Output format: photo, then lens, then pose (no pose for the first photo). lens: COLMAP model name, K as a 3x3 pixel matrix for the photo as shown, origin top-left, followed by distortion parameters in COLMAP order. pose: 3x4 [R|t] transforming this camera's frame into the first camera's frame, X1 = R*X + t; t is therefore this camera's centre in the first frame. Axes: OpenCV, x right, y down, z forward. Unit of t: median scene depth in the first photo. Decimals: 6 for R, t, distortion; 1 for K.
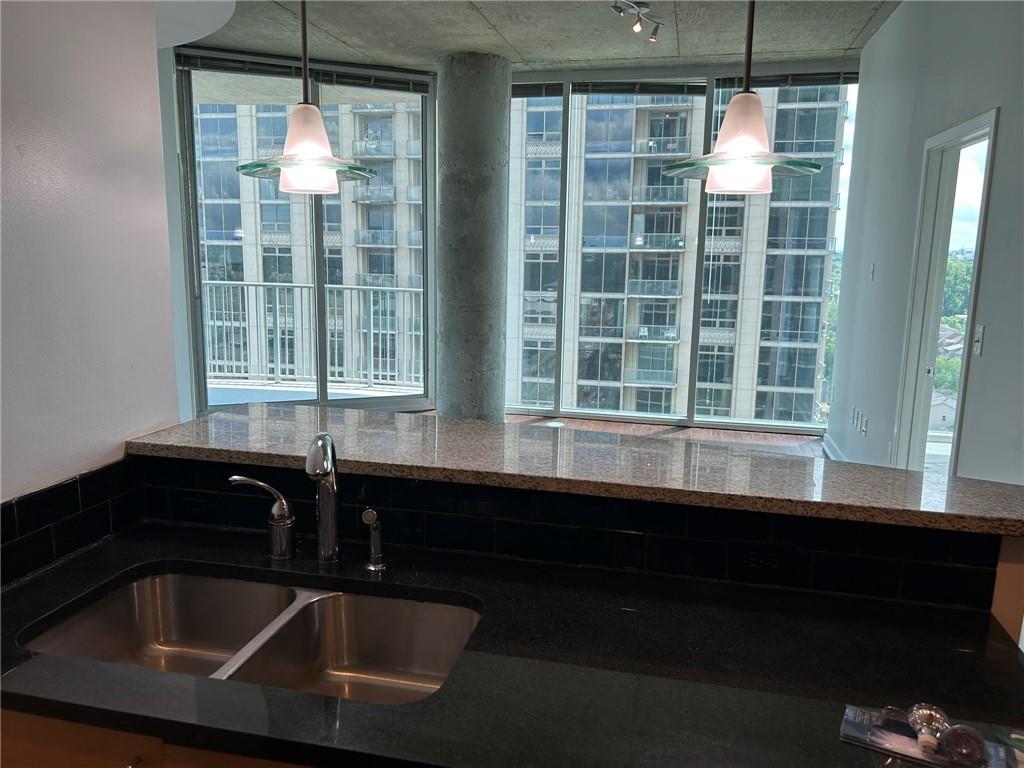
lens RADIAL K [[770.7, 0, 514.3], [0, 770.7, 381.9], [0, 0, 1]] dist [0.058830, -0.068259]
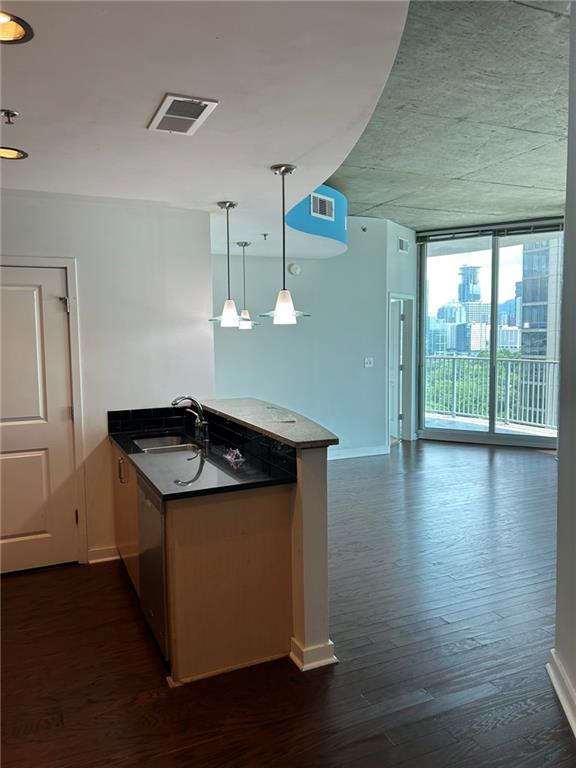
lens RADIAL K [[578.0, 0, 282.1], [0, 578.0, 382.8], [0, 0, 1]] dist [0.058830, -0.068259]
pose [[0.602528, 0.044704, -0.796845, 0.054239], [-0.114122, 0.992996, -0.030584, 0.001213], [0.789896, 0.109365, 0.603410, -0.007813]]
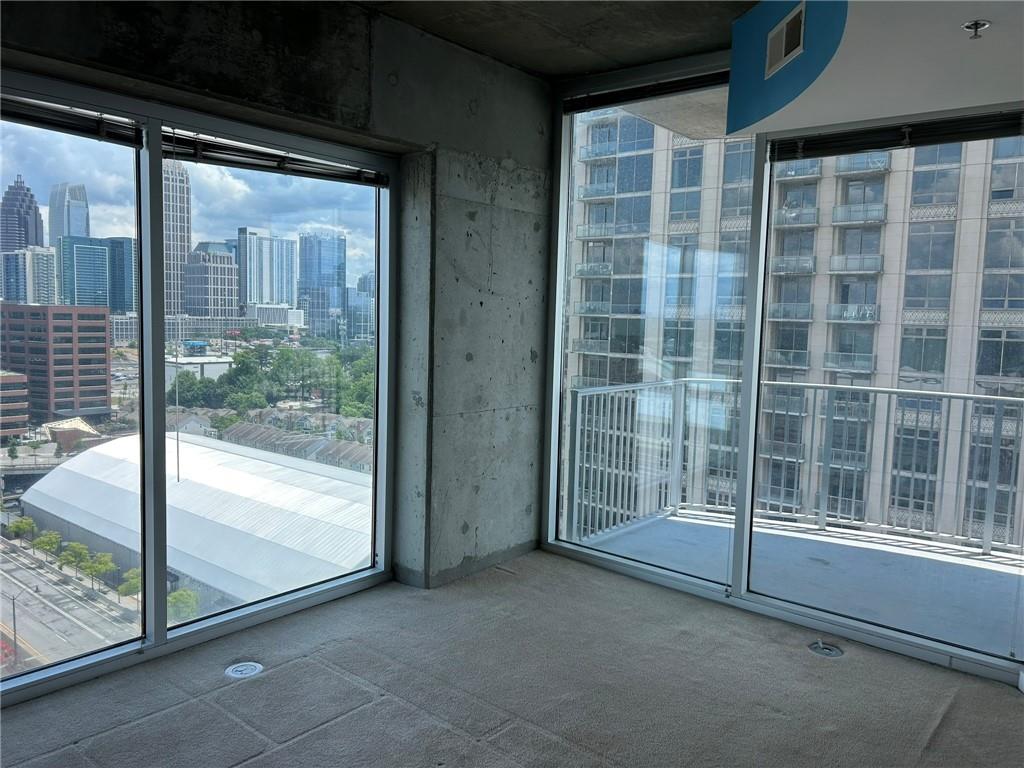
lens RADIAL K [[770.7, 0, 511.4], [0, 770.7, 381.5], [0, 0, 1]] dist [0.058830, -0.068259]
pose [[0.893589, 0.047203, -0.446397, -0.060081], [-0.087833, 0.993619, -0.070755, -0.009303], [0.440209, 0.102435, 0.892033, 0.040563]]
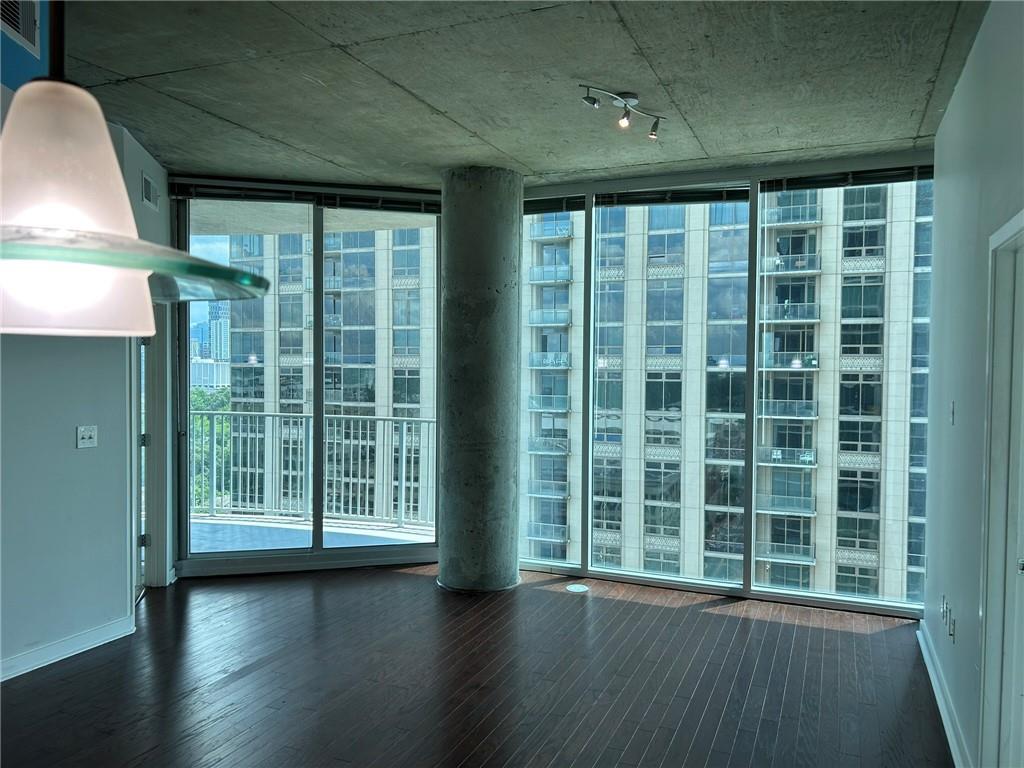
lens RADIAL K [[770.7, 0, 515.3], [0, 770.7, 390.4], [0, 0, 1]] dist [0.058830, -0.068259]
pose [[0.985674, -0.002850, -0.168635, 0.015390], [-0.021029, 0.989978, -0.139646, -0.004385], [0.167343, 0.141192, 0.975736, 0.017637]]
